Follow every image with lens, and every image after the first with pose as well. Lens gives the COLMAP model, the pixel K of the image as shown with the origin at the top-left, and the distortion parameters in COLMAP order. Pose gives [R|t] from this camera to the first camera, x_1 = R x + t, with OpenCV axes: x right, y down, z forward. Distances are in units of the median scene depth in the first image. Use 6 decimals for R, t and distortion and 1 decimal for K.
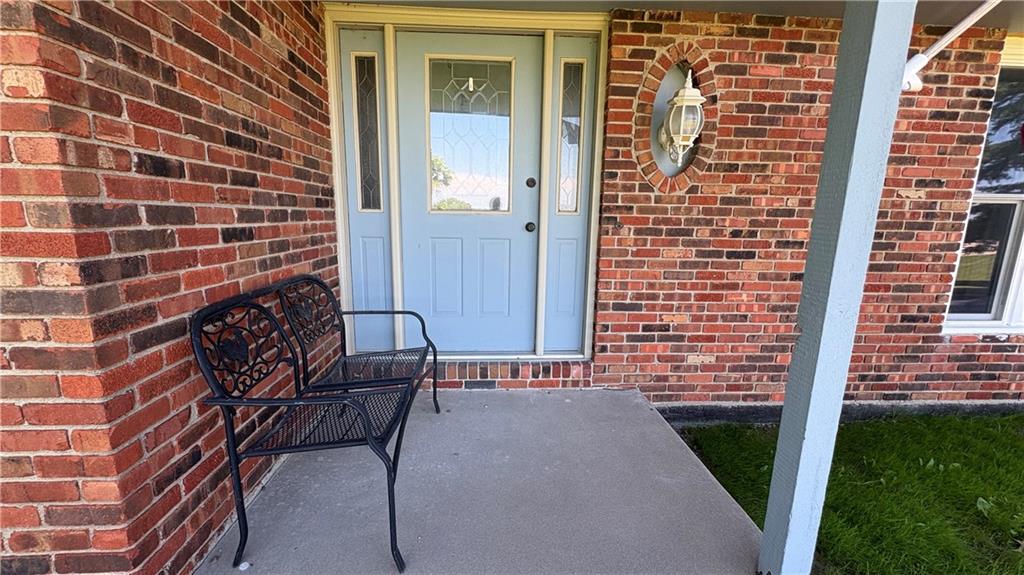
lens RADIAL K [[406.4, 0, 512.0], [0, 406.4, 287.5], [0, 0, 1]] dist [0.001413, -0.000081]
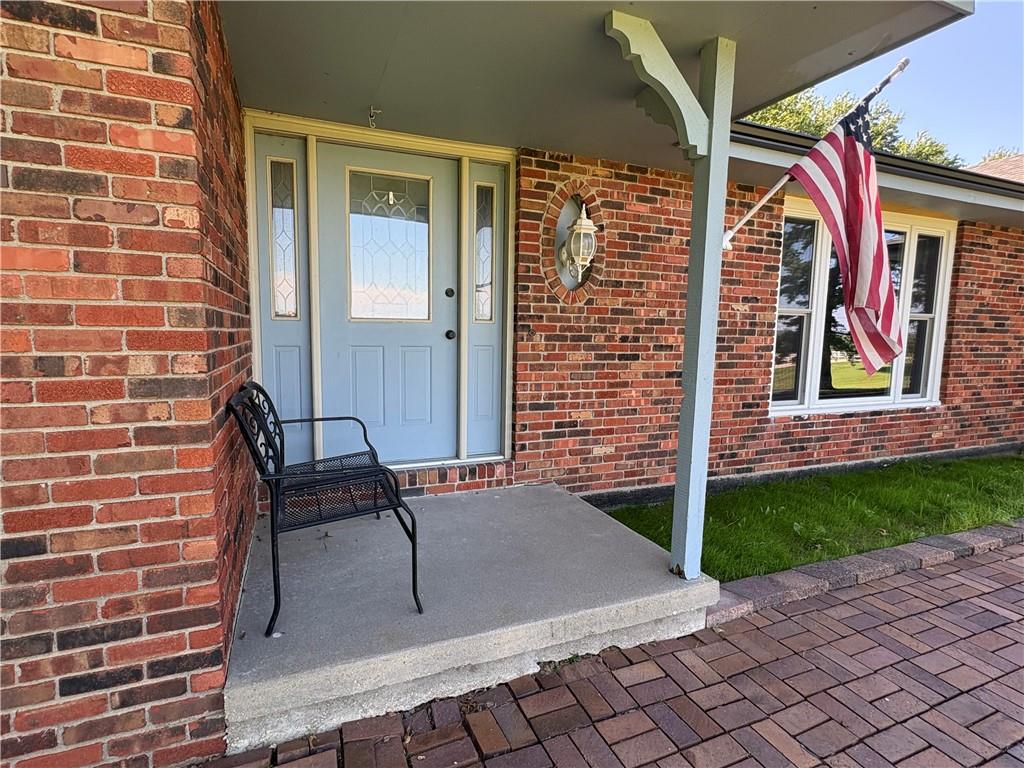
lens RADIAL K [[512.9, 0, 512.0], [0, 512.9, 384.0], [0, 0, 1]] dist [-0.000892, -0.000025]
pose [[0.944150, -0.036877, 0.327447, -0.252041], [0.058735, 0.996639, -0.057113, 0.064213], [-0.324240, 0.073156, 0.943142, -0.292118]]
